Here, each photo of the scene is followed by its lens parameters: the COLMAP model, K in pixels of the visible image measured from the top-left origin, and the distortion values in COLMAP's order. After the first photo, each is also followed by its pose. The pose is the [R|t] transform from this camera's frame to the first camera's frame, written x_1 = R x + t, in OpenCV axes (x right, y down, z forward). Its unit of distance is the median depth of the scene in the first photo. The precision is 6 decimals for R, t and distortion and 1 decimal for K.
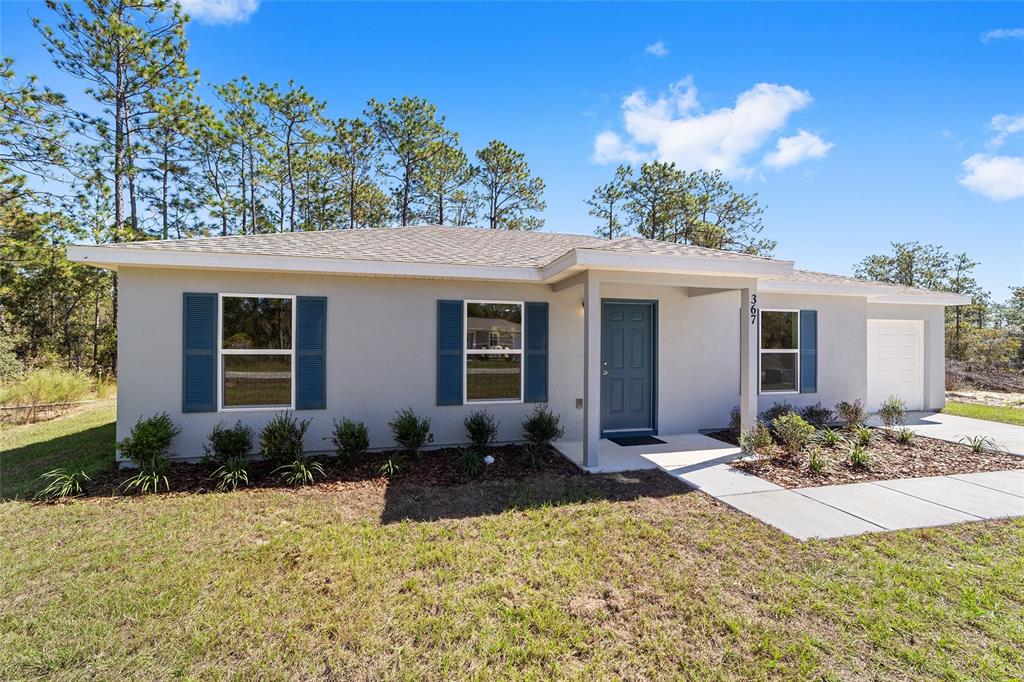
lens RADIAL K [[397.4, 0, 506.3], [0, 397.4, 345.4], [0, 0, 1]] dist [-0.019332, 0.009985]
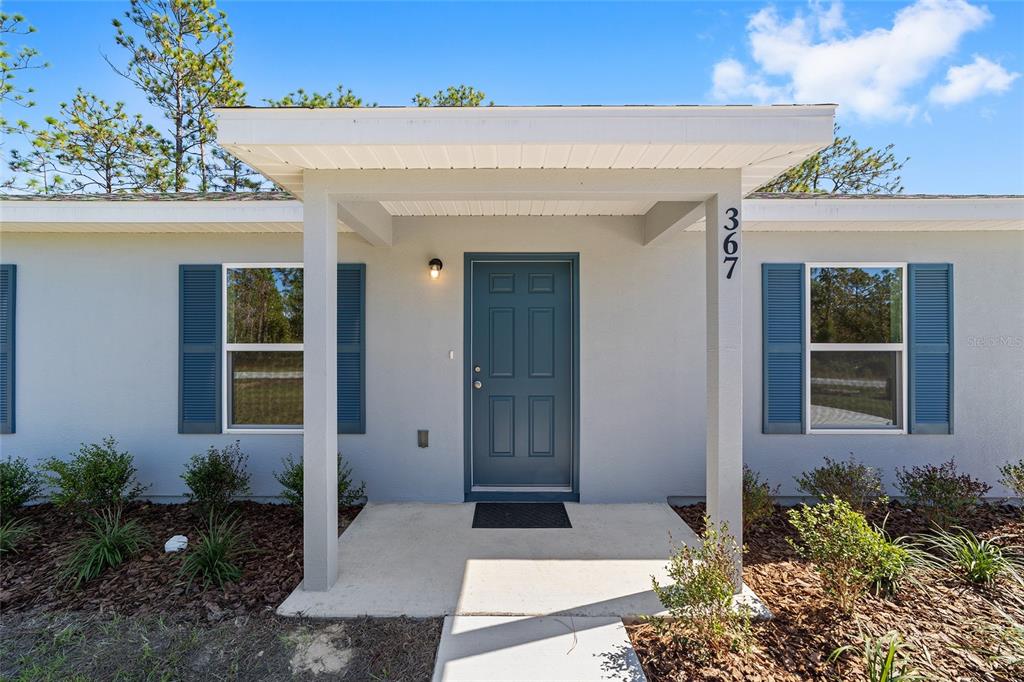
lens RADIAL K [[393.8, 0, 505.6], [0, 393.8, 345.7], [0, 0, 1]] dist [-0.018142, 0.010098]
pose [[0.972343, -0.002210, -0.233547, 0.386950], [0.001501, 0.999994, -0.003212, 0.013644], [0.233553, 0.002772, 0.972340, 0.428033]]
